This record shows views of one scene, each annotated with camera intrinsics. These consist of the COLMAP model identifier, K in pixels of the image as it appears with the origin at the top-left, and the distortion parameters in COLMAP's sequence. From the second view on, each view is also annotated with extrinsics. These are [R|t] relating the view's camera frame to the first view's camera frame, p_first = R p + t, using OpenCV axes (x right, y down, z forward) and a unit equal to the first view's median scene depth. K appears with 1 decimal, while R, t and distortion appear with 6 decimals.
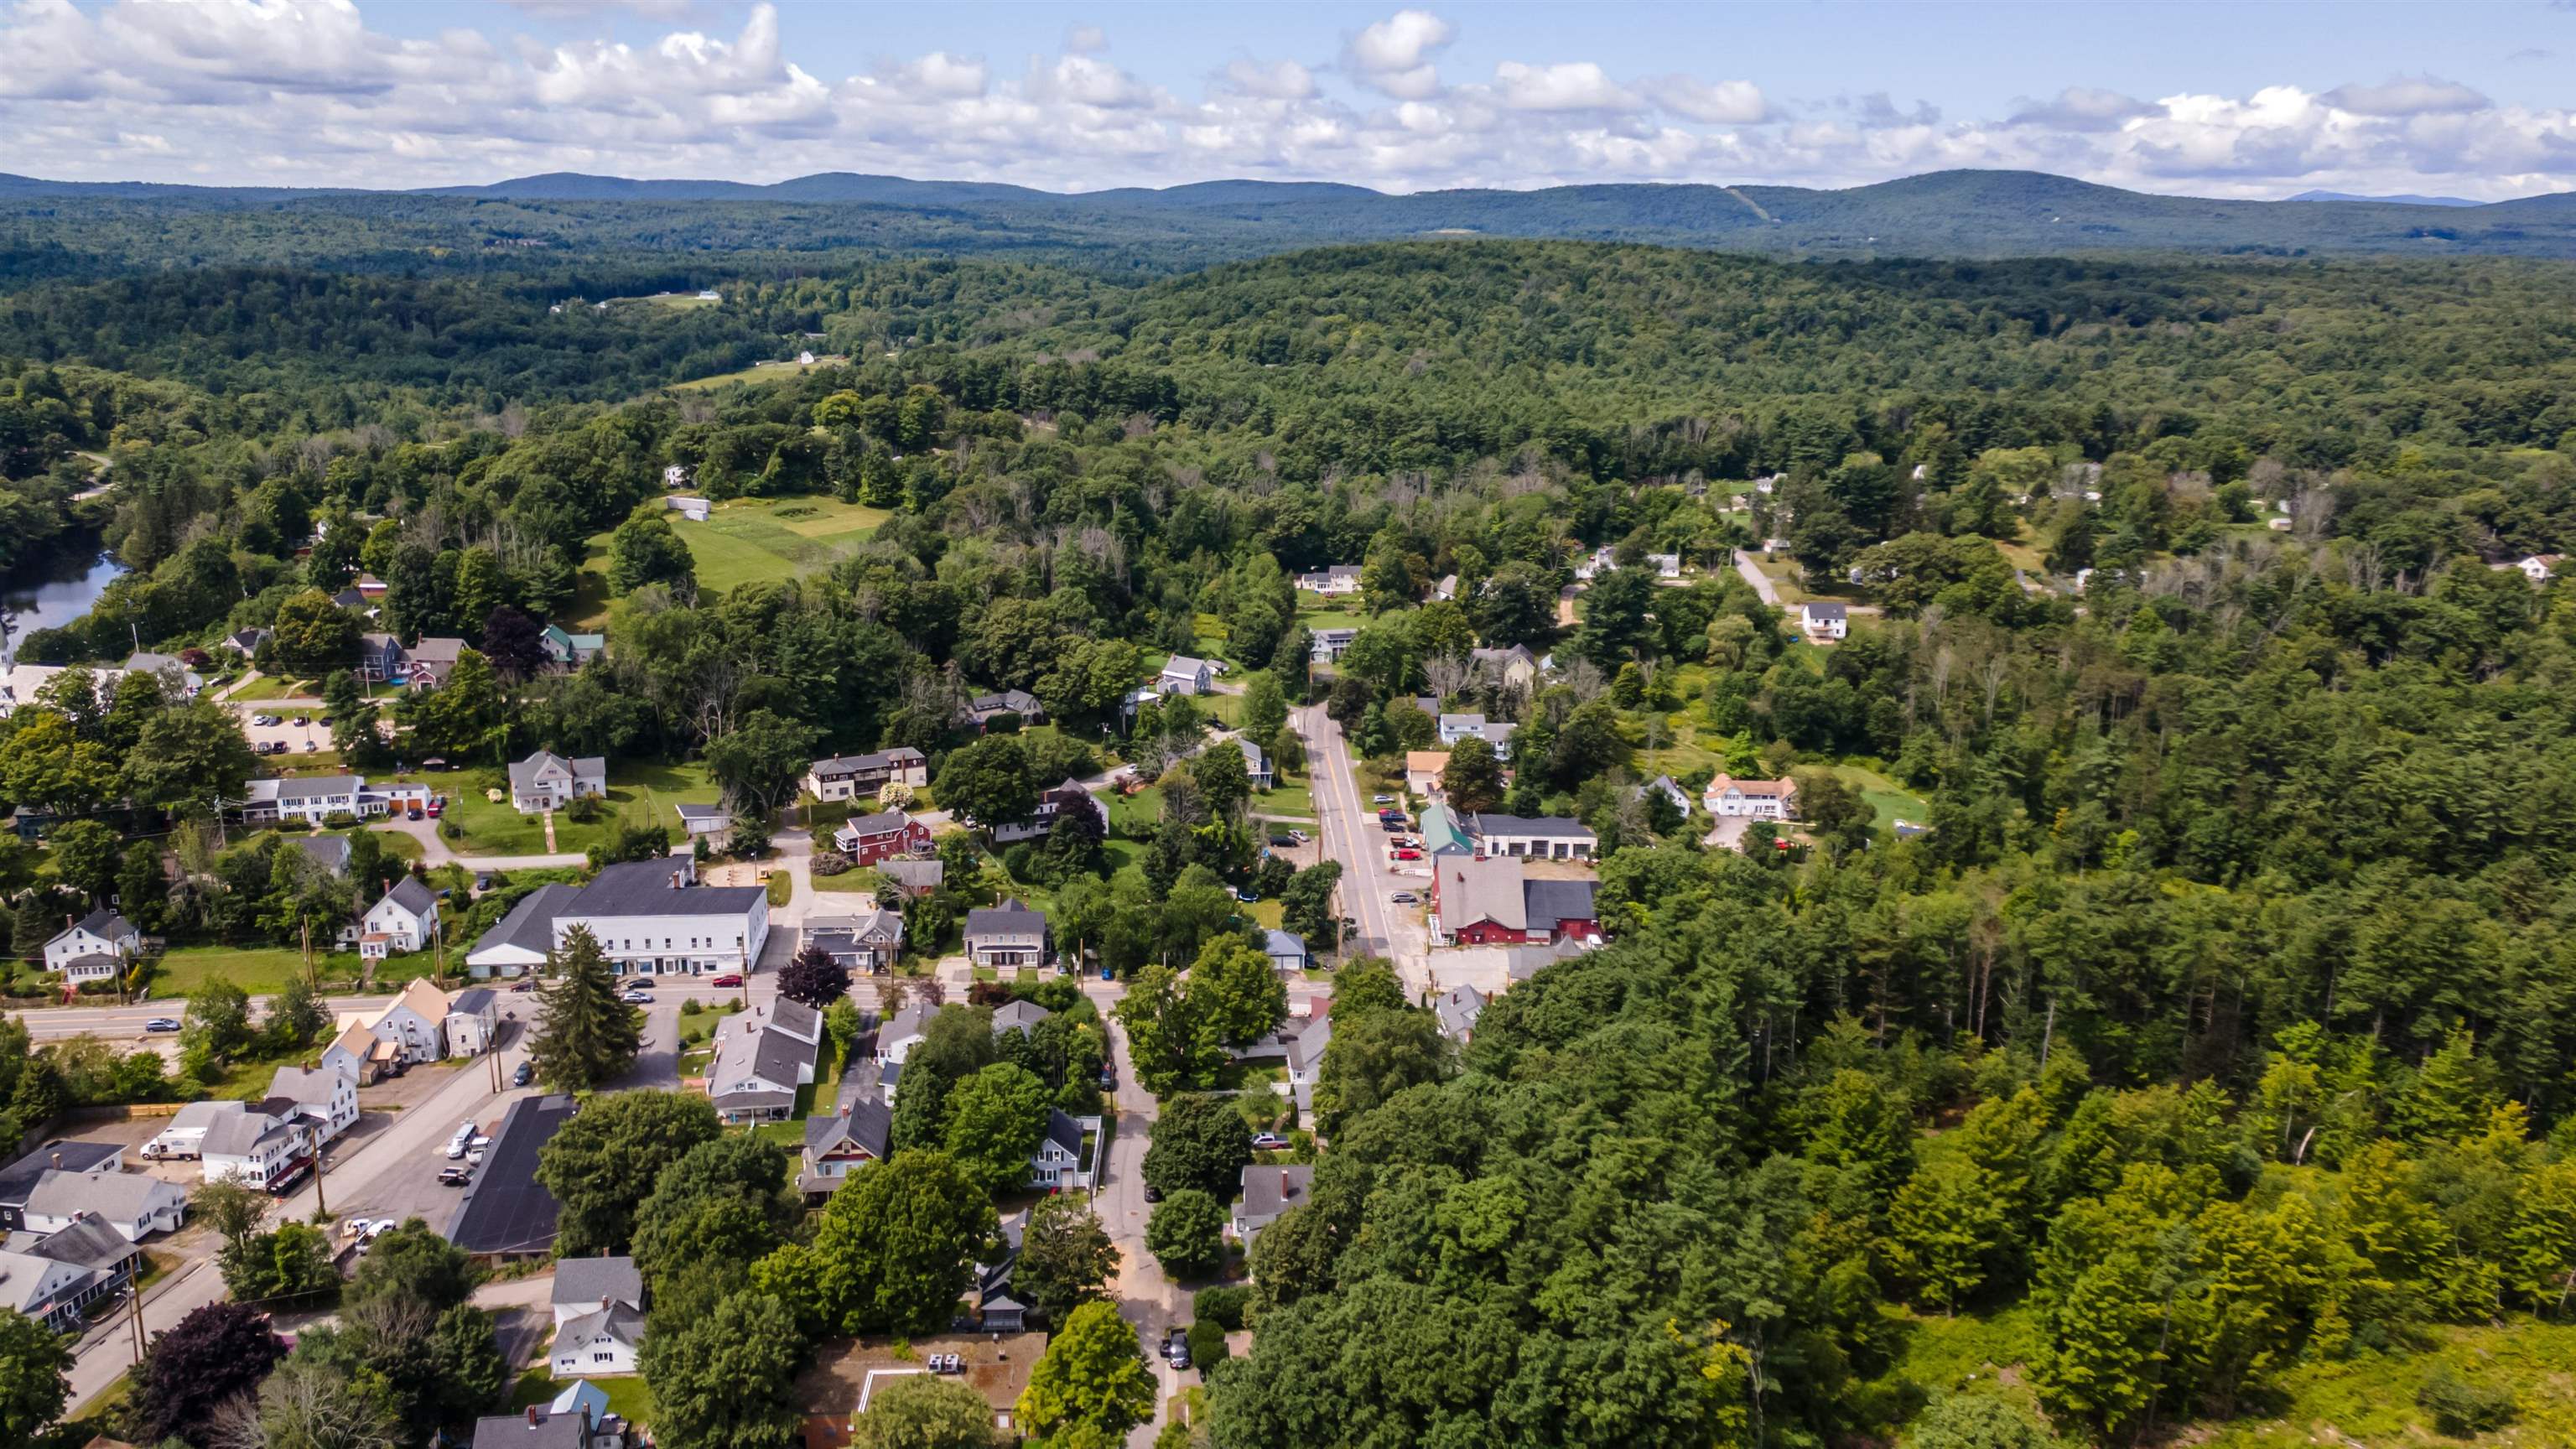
lens RADIAL K [[1827.8, 0, 1288.0], [0, 1827.8, 724.5], [0, 0, 1]] dist [0.030094, -0.001170]
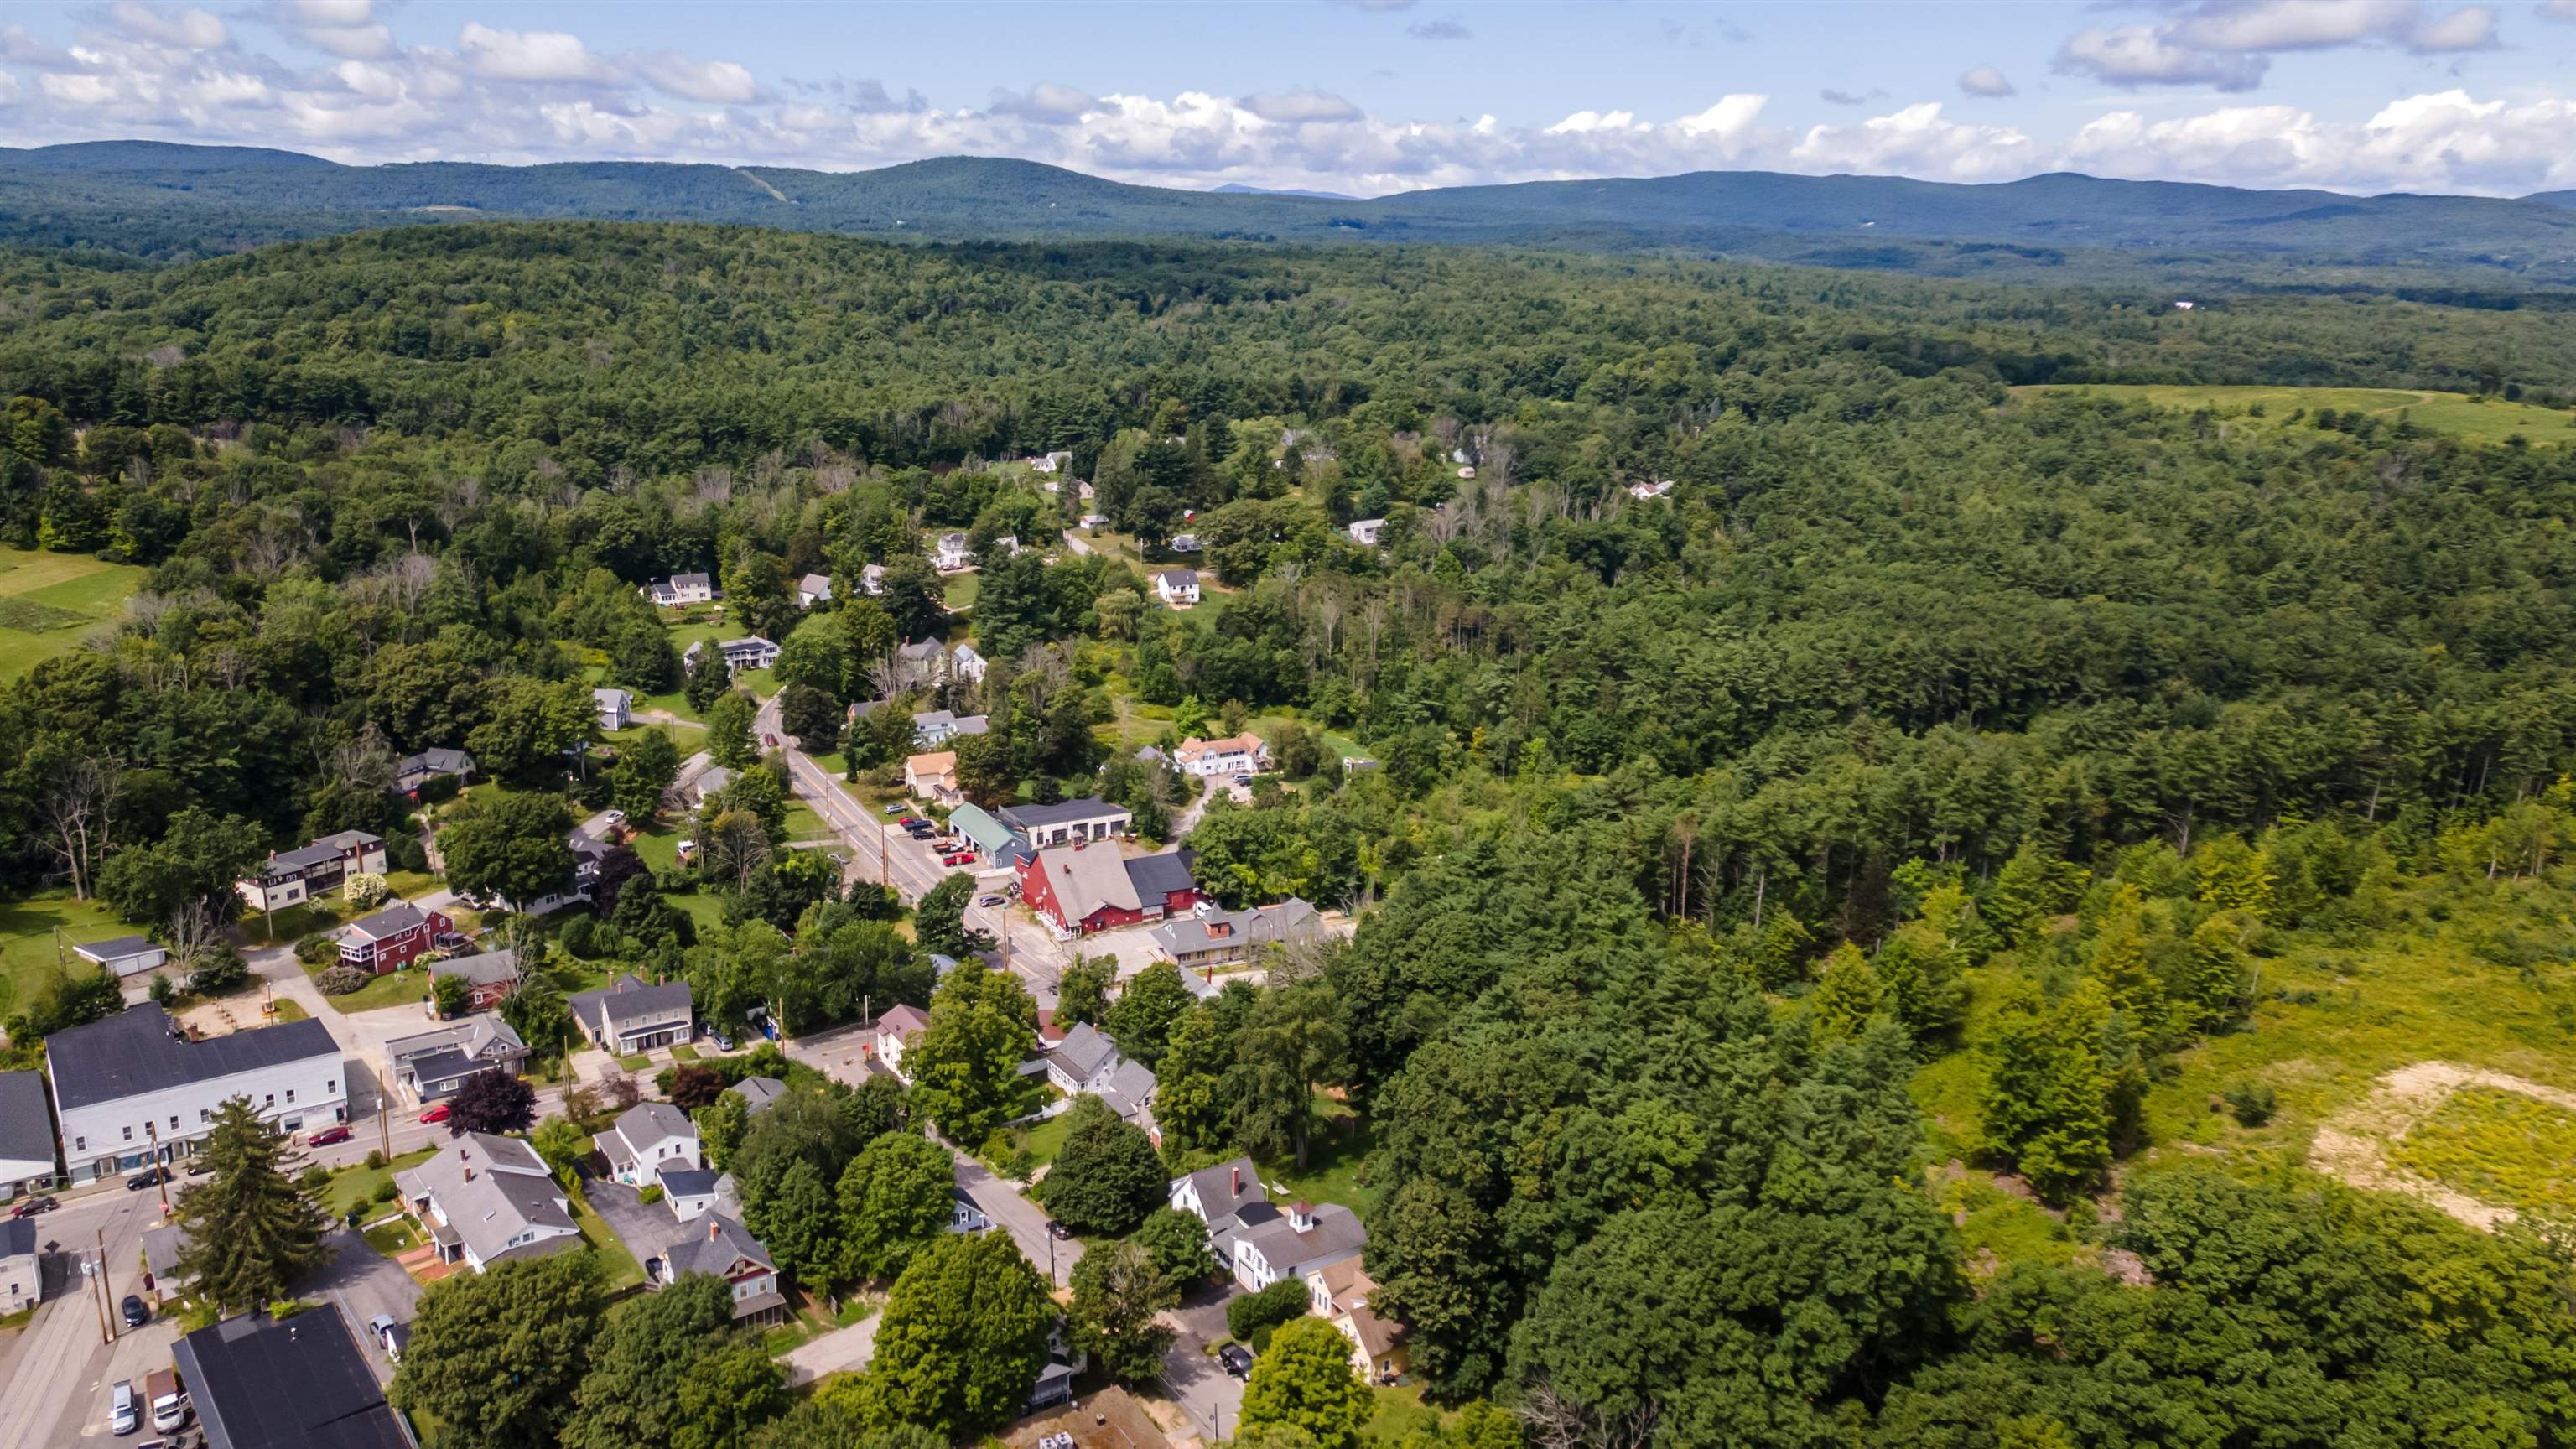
lens RADIAL K [[1812.8, 0, 1288.0], [0, 1812.8, 724.5], [0, 0, 1]] dist [0.034530, 0.003521]
pose [[0.872616, -0.126795, 0.471661, -0.204785], [0.121523, 0.991709, 0.041769, -0.017257], [-0.473046, 0.020869, 0.880790, 0.051662]]
